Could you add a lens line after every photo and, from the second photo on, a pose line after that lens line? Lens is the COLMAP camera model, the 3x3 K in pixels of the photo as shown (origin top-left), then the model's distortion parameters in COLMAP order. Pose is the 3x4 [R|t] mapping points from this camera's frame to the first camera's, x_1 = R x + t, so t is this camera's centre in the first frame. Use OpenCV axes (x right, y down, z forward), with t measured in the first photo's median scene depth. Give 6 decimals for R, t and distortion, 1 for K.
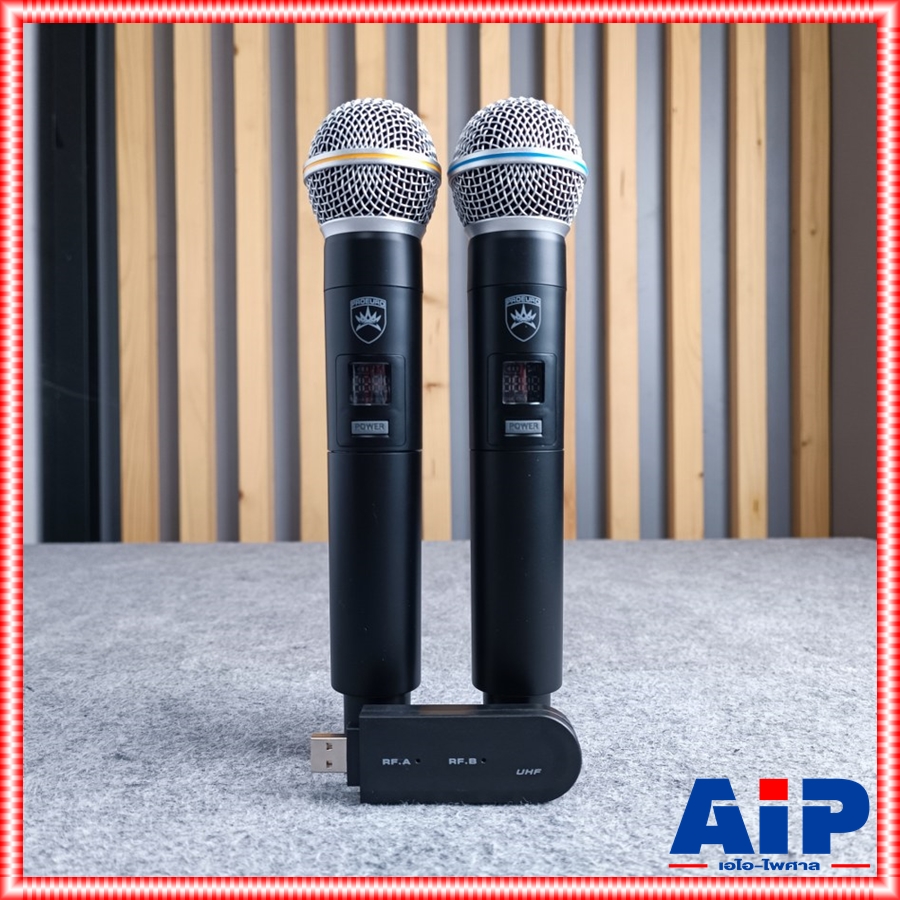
lens RADIAL K [[838.0, 0, 450.0], [0, 838.0, 450.0], [0, 0, 1]] dist [0.015272, 0.007915]
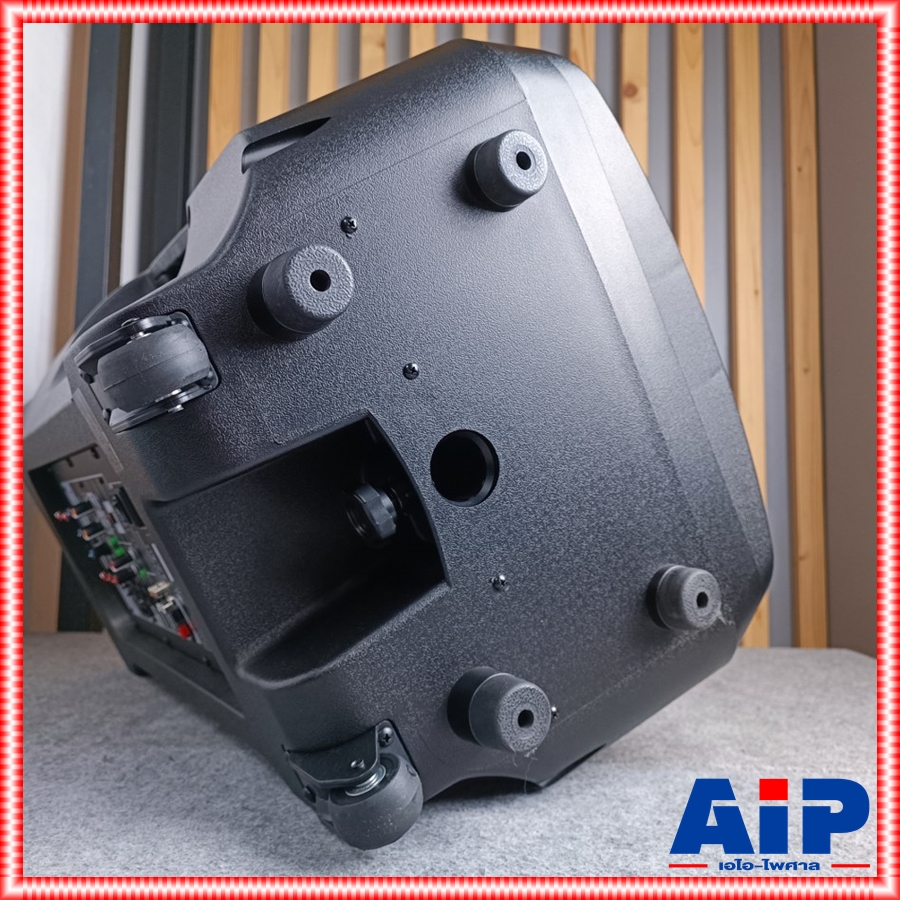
lens RADIAL K [[838.0, 0, 450.0], [0, 838.0, 450.0], [0, 0, 1]] dist [0.015272, 0.007915]
pose [[0.998718, 0.019473, -0.046726, 0.030447], [-0.023745, 0.995412, -0.092686, -0.128247], [0.044706, 0.093677, 0.994598, -0.483925]]
